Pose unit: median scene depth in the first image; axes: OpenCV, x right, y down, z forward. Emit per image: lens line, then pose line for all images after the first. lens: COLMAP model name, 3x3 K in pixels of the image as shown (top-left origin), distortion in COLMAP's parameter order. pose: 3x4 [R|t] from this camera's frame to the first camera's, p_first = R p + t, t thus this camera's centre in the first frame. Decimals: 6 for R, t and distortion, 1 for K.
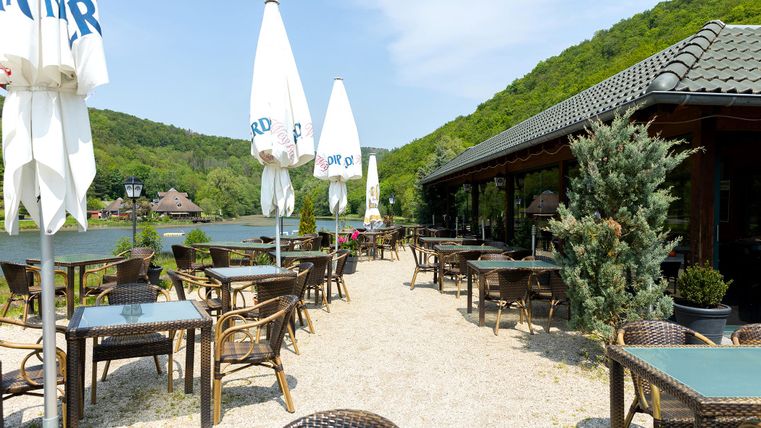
lens RADIAL K [[514.3, 0, 381.4], [0, 514.3, 214.7], [0, 0, 1]] dist [0.009830, 0.001592]
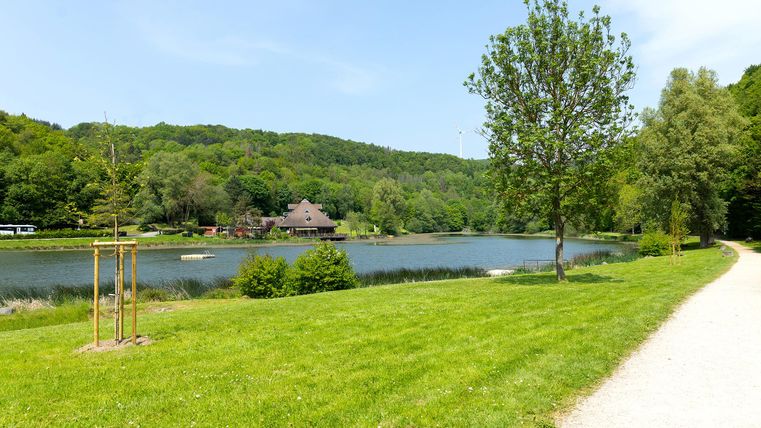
lens RADIAL K [[514.3, 0, 377.9], [0, 514.3, 214.9], [0, 0, 1]] dist [0.009830, 0.001592]
pose [[0.907123, -0.022702, -0.420253, 0.036184], [0.006654, 0.999193, -0.039613, 0.005524], [0.420814, 0.033138, 0.906542, 0.216640]]
